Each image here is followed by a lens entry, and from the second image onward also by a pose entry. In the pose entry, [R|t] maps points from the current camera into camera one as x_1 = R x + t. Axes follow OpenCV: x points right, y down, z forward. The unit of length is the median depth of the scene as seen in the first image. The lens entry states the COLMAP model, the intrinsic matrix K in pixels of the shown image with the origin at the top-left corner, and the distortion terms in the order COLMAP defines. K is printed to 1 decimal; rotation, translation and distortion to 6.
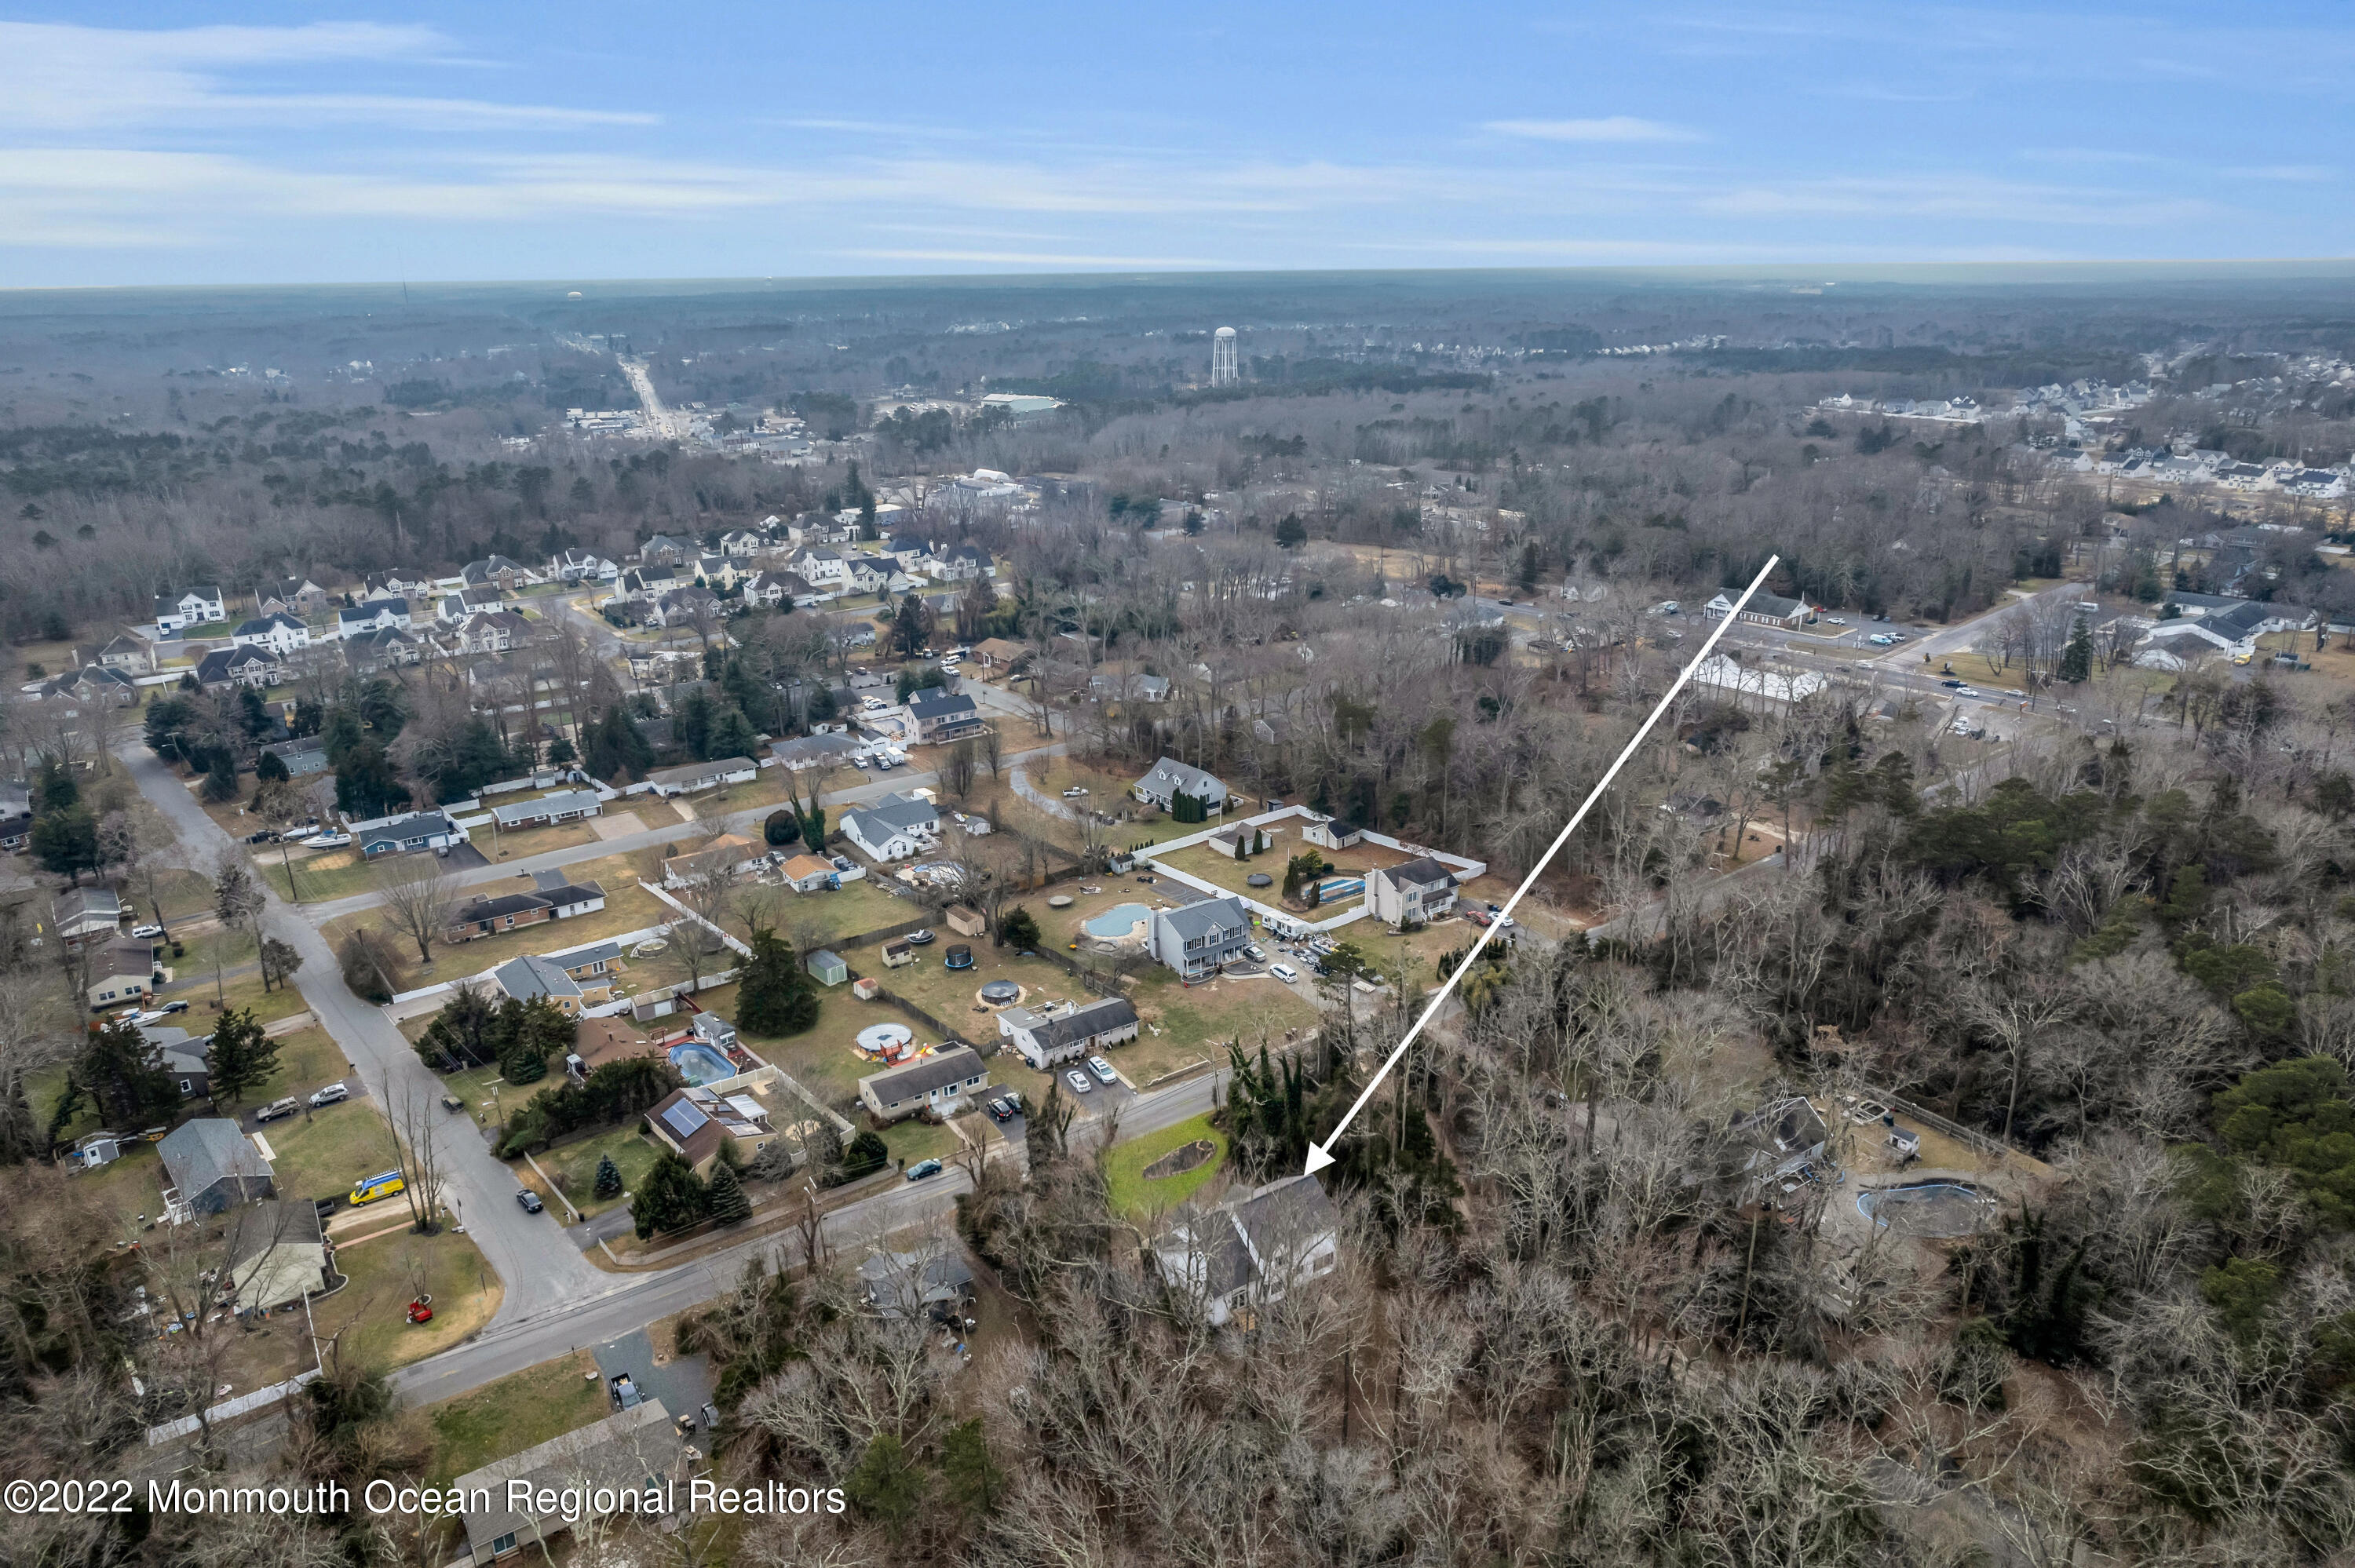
lens RADIAL K [[1543.9, 0, 1177.5], [0, 1543.9, 784.0], [0, 0, 1]] dist [-0.088634, 0.081450]
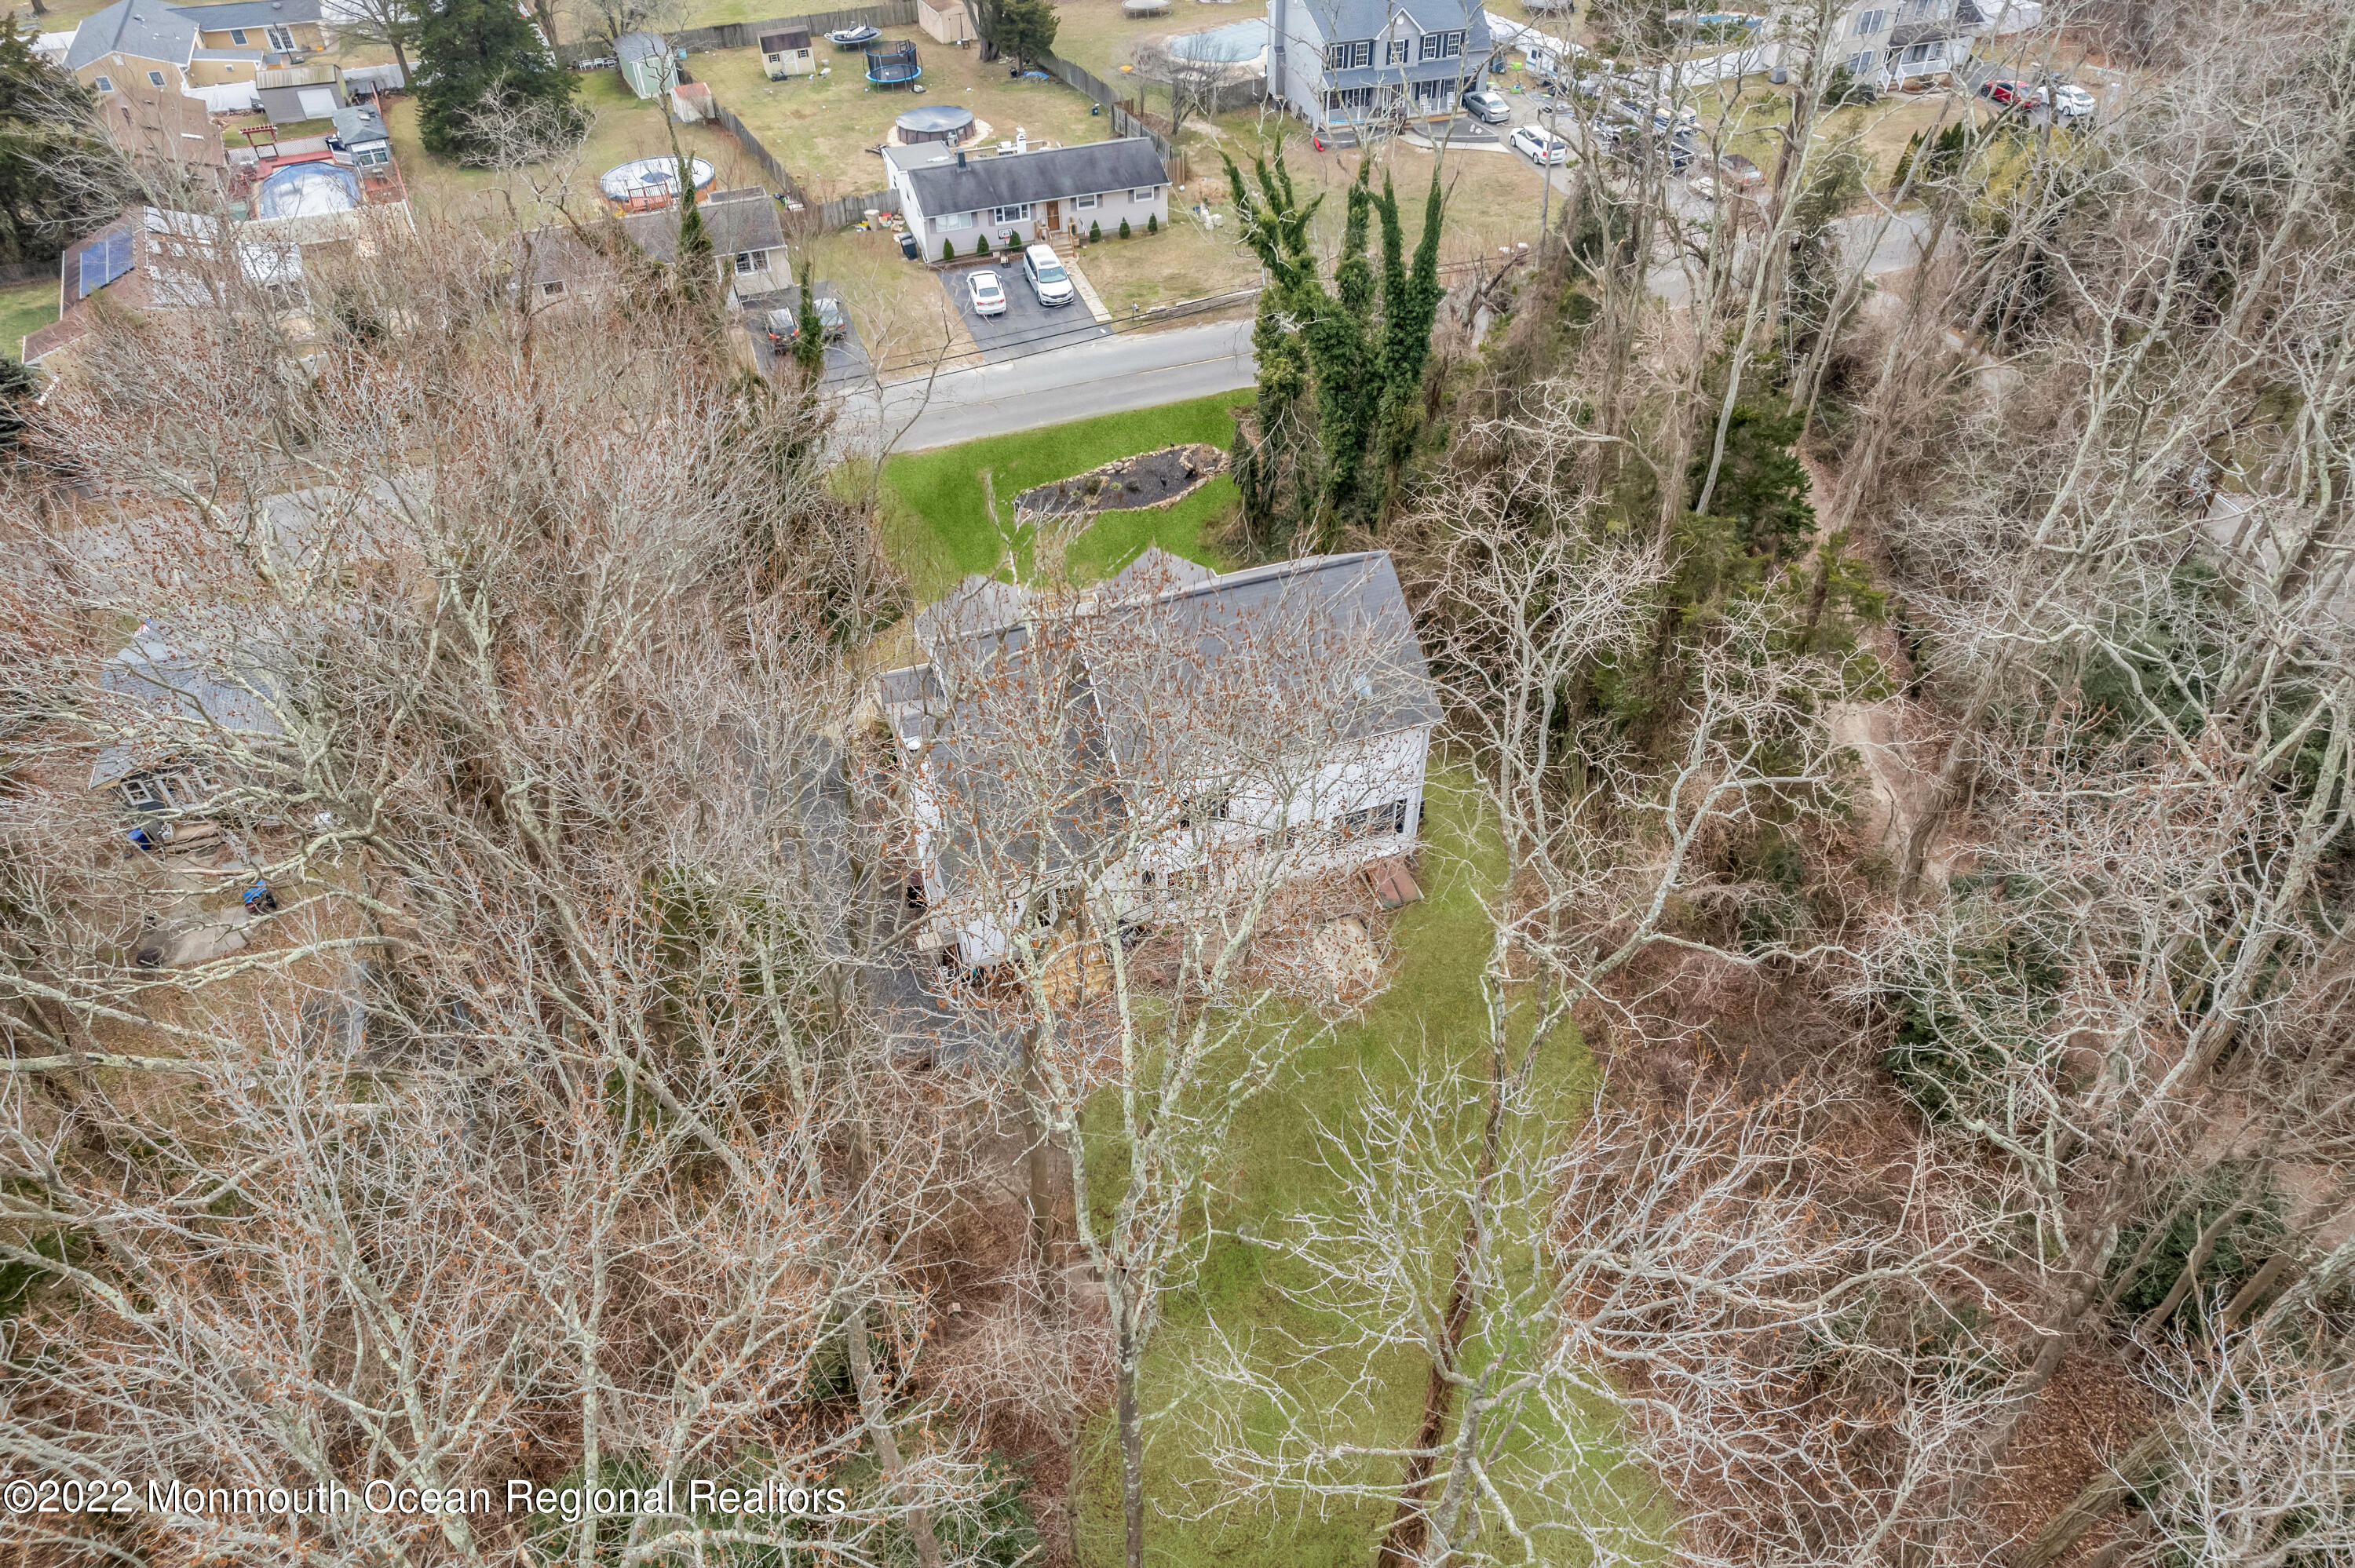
lens RADIAL K [[1543.9, 0, 1177.5], [0, 1543.9, 784.0], [0, 0, 1]] dist [-0.088634, 0.081450]
pose [[0.967147, 0.168006, -0.190788, 0.090106], [-0.083028, 0.918091, 0.387577, 0.142052], [0.240276, -0.359003, 0.901878, 0.545232]]
